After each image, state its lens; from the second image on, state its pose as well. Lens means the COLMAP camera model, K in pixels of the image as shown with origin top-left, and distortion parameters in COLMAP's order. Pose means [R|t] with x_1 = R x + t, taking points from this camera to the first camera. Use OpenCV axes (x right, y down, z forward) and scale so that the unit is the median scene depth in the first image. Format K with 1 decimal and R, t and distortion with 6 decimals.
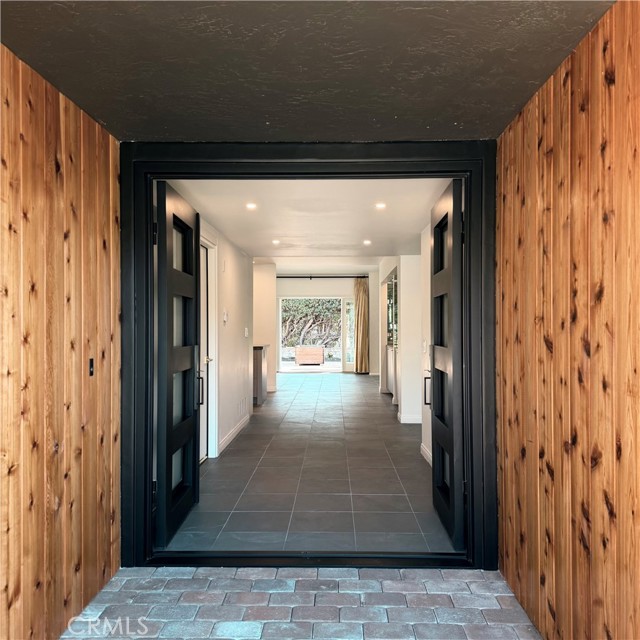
lens RADIAL K [[603.5, 0, 320.0], [0, 603.5, 320.0], [0, 0, 1]] dist [0.008265, -0.094049]
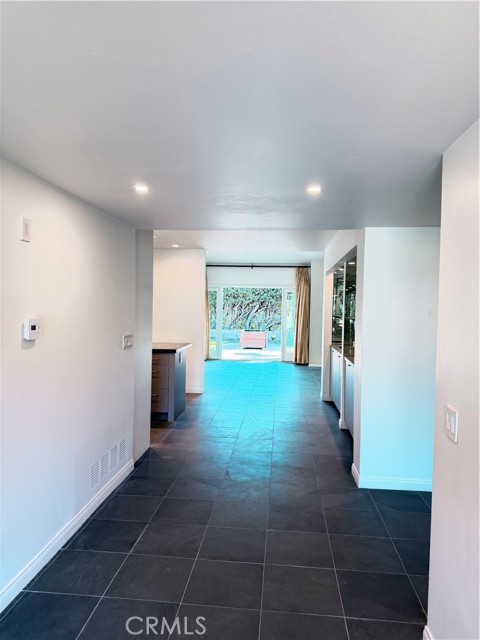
lens RADIAL K [[451.8, 0, 240.0], [0, 451.8, 320.0], [0, 0, 1]] dist [0.001039, 0.000107]
pose [[0.997478, 0.021600, -0.067609, 0.090781], [-0.018810, 0.998956, 0.041637, -0.066974], [0.068438, -0.040261, 0.996843, 1.306374]]
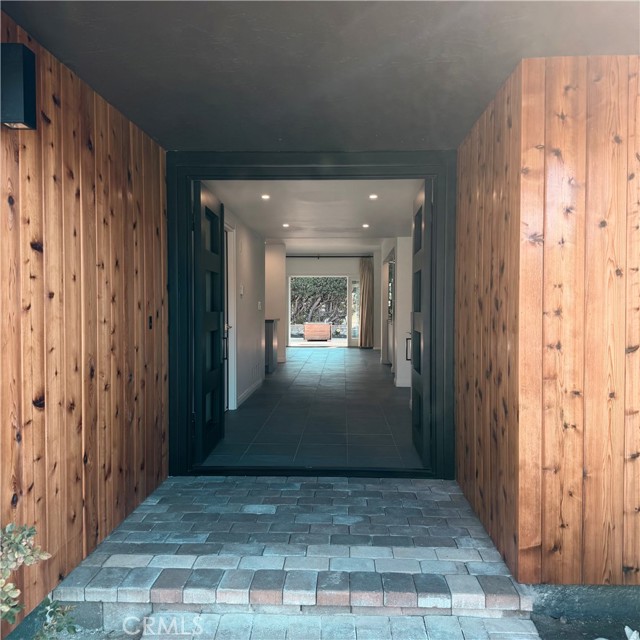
lens RADIAL K [[603.5, 0, 320.0], [0, 603.5, 320.0], [0, 0, 1]] dist [0.008265, -0.094049]
pose [[0.999880, 0.004022, -0.014962, 0.019814], [-0.003524, 0.999443, 0.033178, 0.023364], [0.015087, -0.033121, 0.999337, -0.312525]]
